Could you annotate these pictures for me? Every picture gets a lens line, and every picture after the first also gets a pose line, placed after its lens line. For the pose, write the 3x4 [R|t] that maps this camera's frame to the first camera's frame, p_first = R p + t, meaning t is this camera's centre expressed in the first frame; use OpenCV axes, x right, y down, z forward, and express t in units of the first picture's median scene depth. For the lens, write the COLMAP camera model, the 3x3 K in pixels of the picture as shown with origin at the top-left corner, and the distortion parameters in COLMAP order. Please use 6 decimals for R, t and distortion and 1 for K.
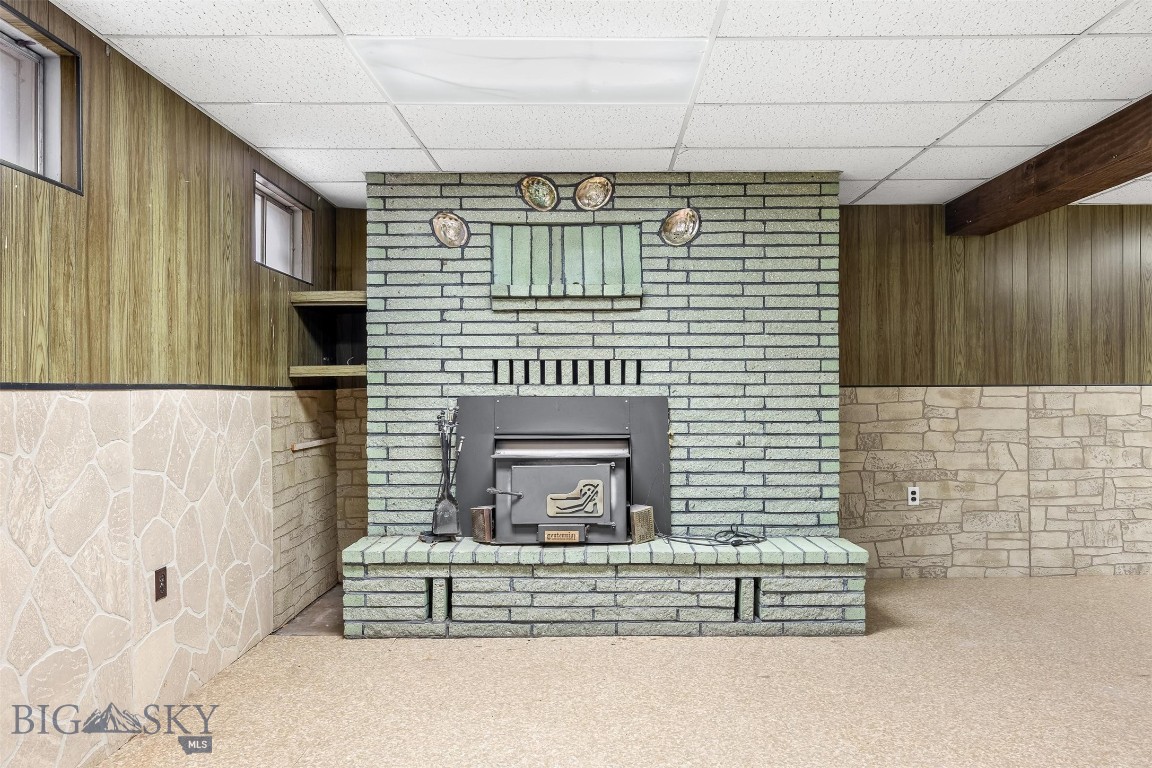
lens RADIAL K [[804.5, 0, 578.1], [0, 804.5, 384.1], [0, 0, 1]] dist [-0.003665, 0.001998]
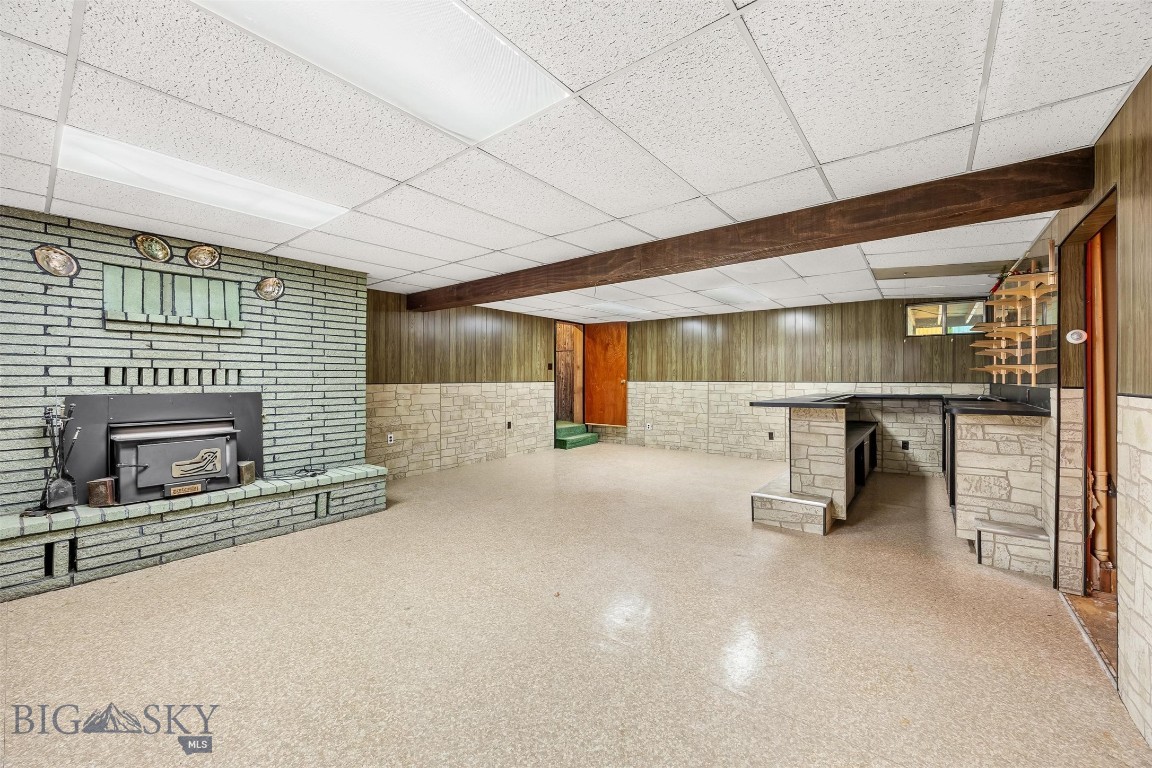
lens RADIAL K [[444.0, 0, 576.8], [0, 444.0, 380.2], [0, 0, 1]] dist [-0.001141, -0.000148]
pose [[0.626182, 0.001001, 0.779676, -0.188240], [-0.006254, 0.999973, 0.003739, -0.016251], [-0.779652, -0.007218, 0.626172, -0.054609]]
